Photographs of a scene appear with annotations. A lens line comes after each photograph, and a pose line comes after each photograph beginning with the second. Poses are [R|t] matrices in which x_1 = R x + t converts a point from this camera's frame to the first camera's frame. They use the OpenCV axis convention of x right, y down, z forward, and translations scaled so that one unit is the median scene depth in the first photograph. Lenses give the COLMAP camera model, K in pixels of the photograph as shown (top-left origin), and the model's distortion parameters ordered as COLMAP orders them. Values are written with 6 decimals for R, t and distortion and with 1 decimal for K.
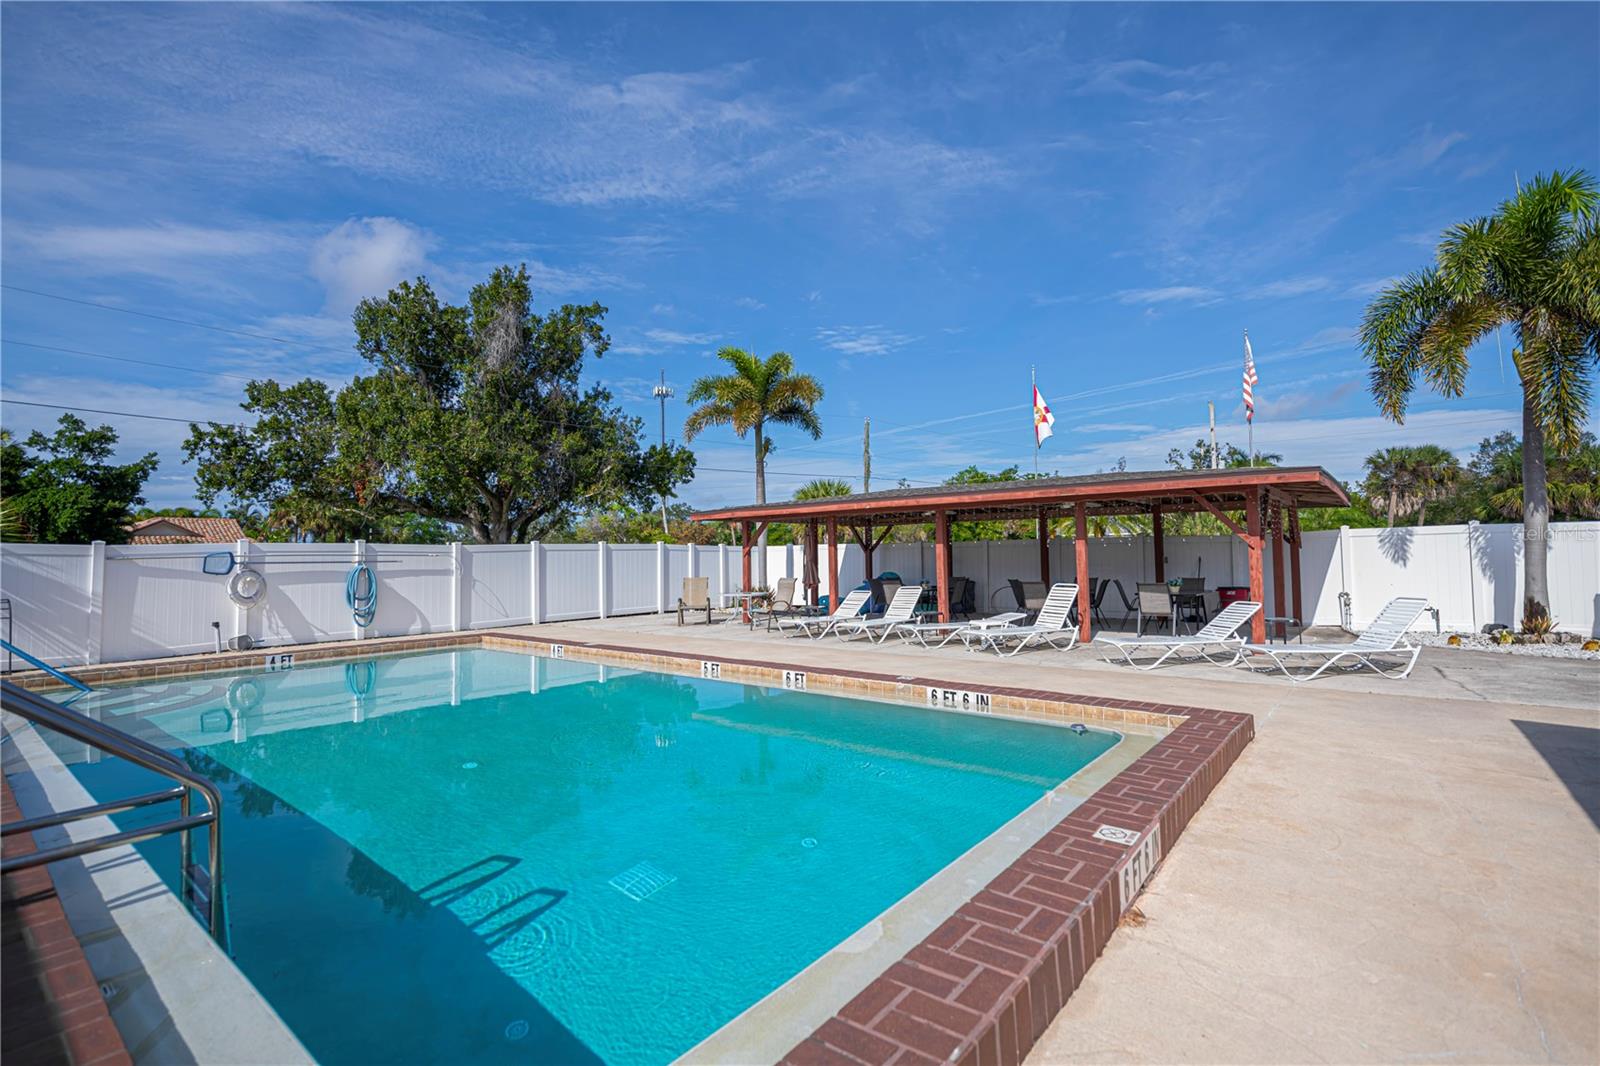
lens RADIAL K [[735.6, 0, 705.9], [0, 735.6, 532.5], [0, 0, 1]] dist [-0.014500, -0.000740]
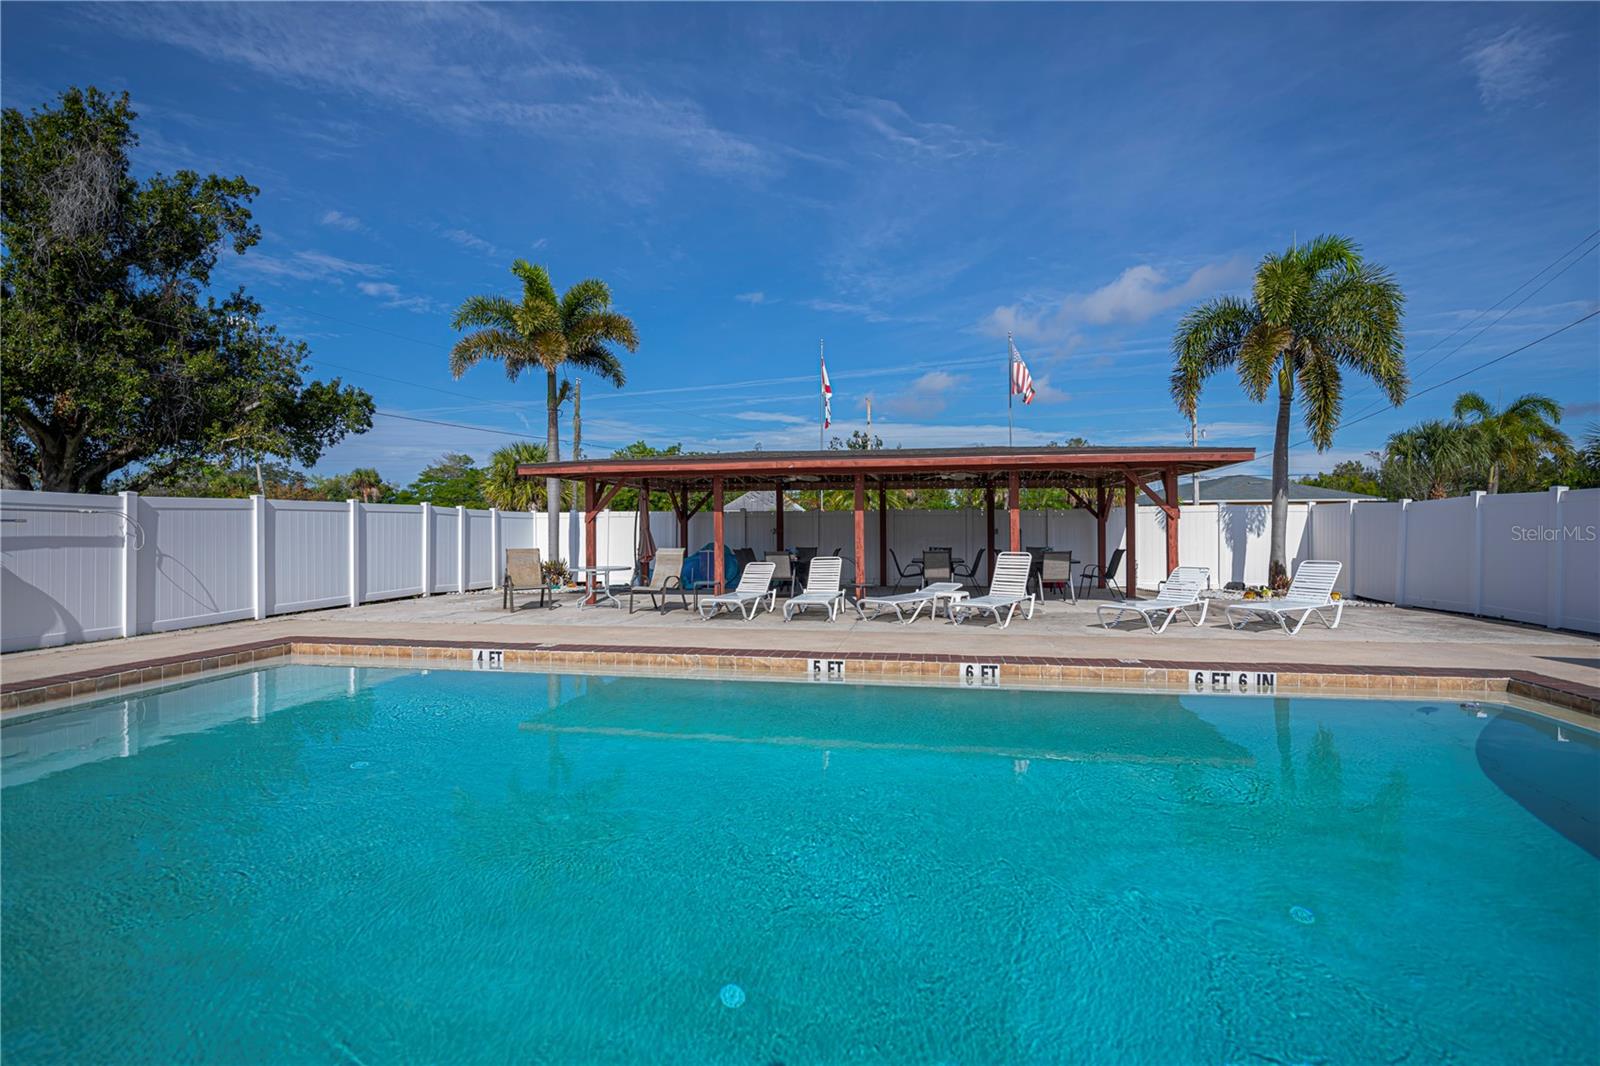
lens RADIAL K [[735.6, 0, 705.9], [0, 735.6, 532.5], [0, 0, 1]] dist [-0.014500, -0.000740]
pose [[0.851496, 0.009755, 0.524270, -0.214561], [-0.028011, 0.999246, 0.026901, 0.015085], [-0.523612, -0.037592, 0.851127, 0.199498]]
